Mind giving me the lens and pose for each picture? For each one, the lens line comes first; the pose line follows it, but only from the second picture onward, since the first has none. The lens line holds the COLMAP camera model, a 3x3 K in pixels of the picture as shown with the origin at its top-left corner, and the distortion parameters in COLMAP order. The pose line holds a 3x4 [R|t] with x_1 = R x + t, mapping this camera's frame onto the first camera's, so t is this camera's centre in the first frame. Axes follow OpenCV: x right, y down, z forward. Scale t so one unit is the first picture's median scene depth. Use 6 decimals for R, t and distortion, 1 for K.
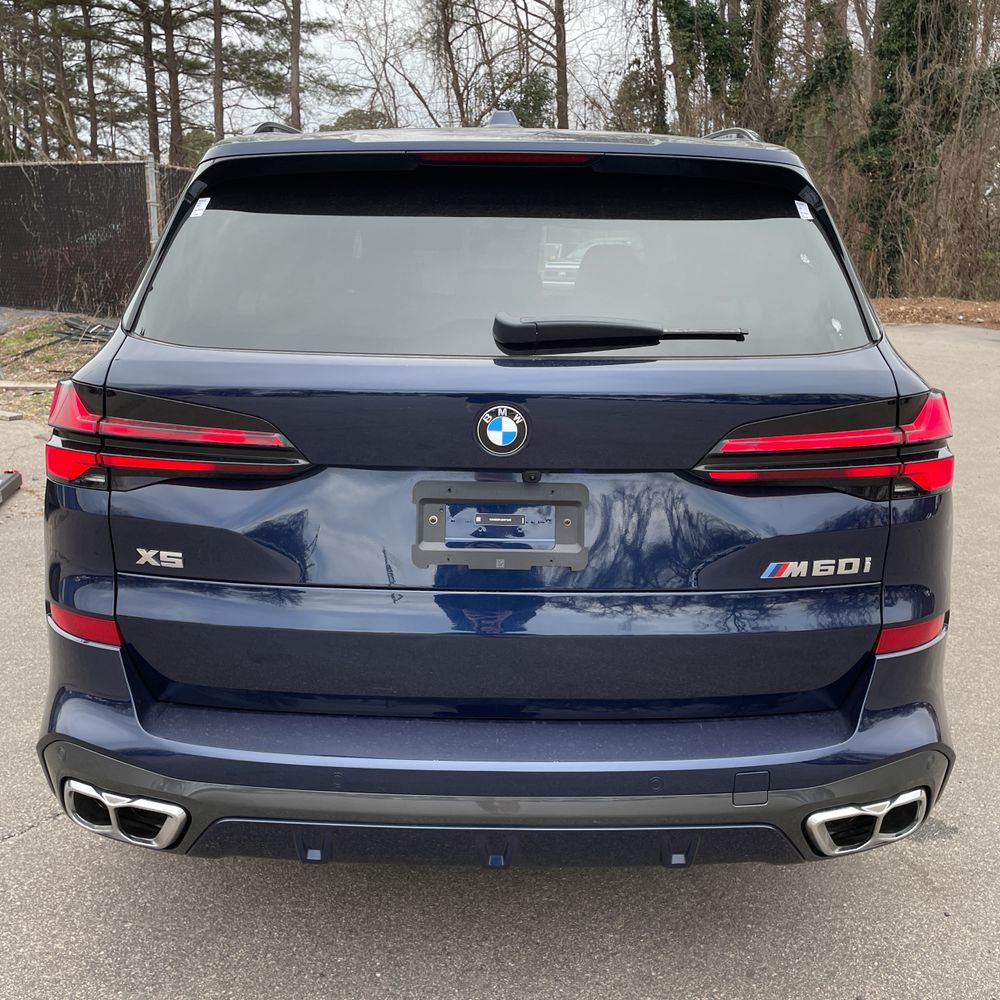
lens RADIAL K [[1037.9, 0, 530.6], [0, 1037.9, 498.4], [0, 0, 1]] dist [0.013443, 0.014252]
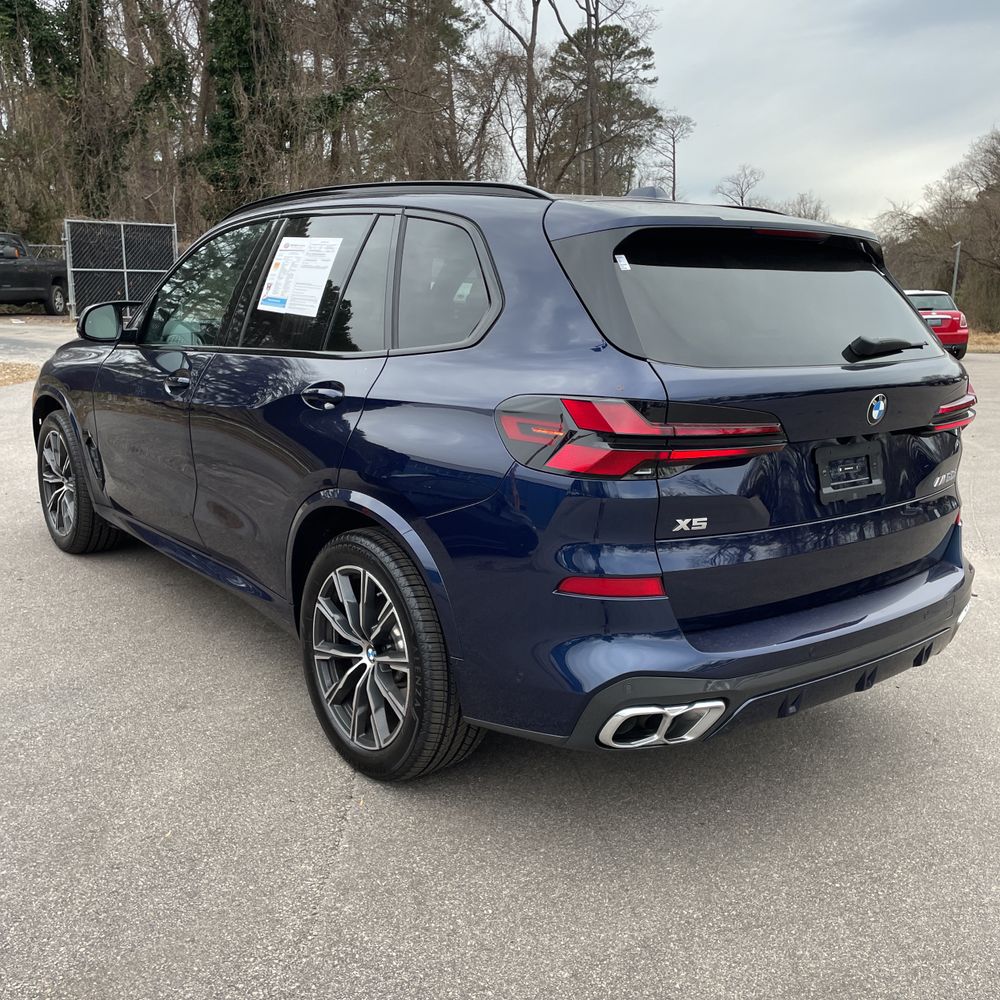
lens RADIAL K [[1014.2, 0, 500.0], [0, 1014.2, 500.0], [0, 0, 1]] dist [0.103566, -0.134052]
pose [[0.777728, -0.123772, 0.616295, -0.141846], [0.120396, 0.991603, 0.047213, -0.006935], [-0.616963, 0.037480, 0.786099, 0.011160]]
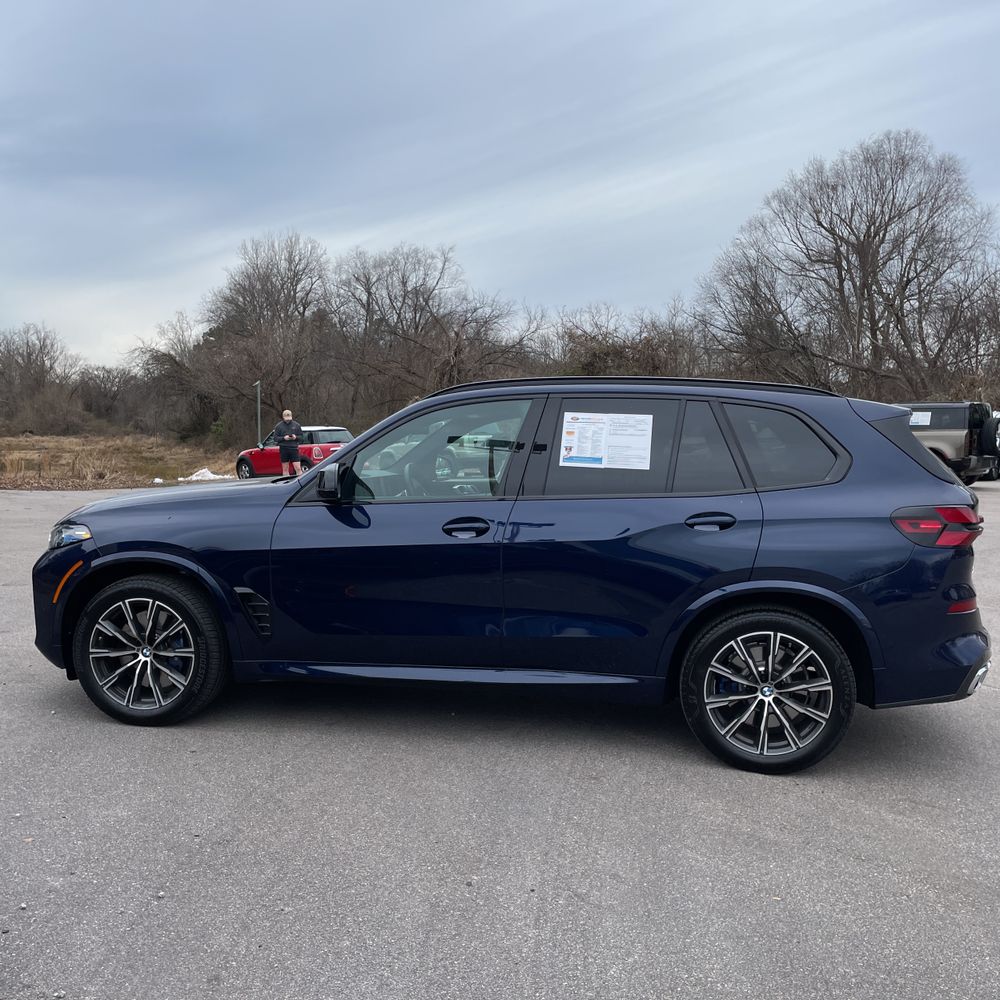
lens RADIAL K [[1014.2, 0, 500.0], [0, 1014.2, 500.0], [0, 0, 1]] dist [0.103566, -0.134052]
pose [[0.180053, -0.079244, 0.980460, -0.316370], [0.199970, 0.978884, 0.042394, -0.046947], [-0.963116, 0.188430, 0.192097, 0.167293]]
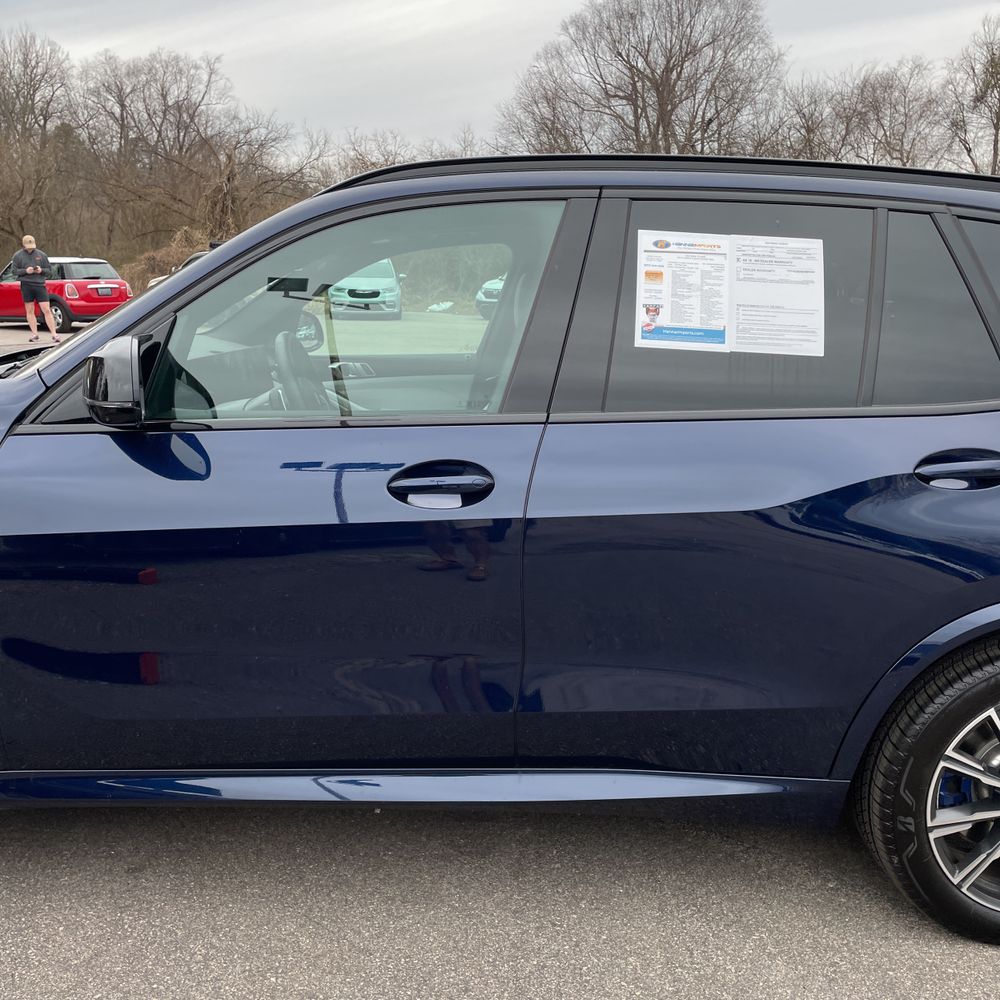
lens RADIAL K [[1017.9, 0, 493.9], [0, 1017.9, 485.7], [0, 0, 1]] dist [0.077463, -0.100051]
pose [[-0.025410, -0.215572, 0.976157, -0.175201], [0.181113, 0.959321, 0.216568, -0.055355], [-0.983134, 0.182298, 0.014667, 0.220752]]
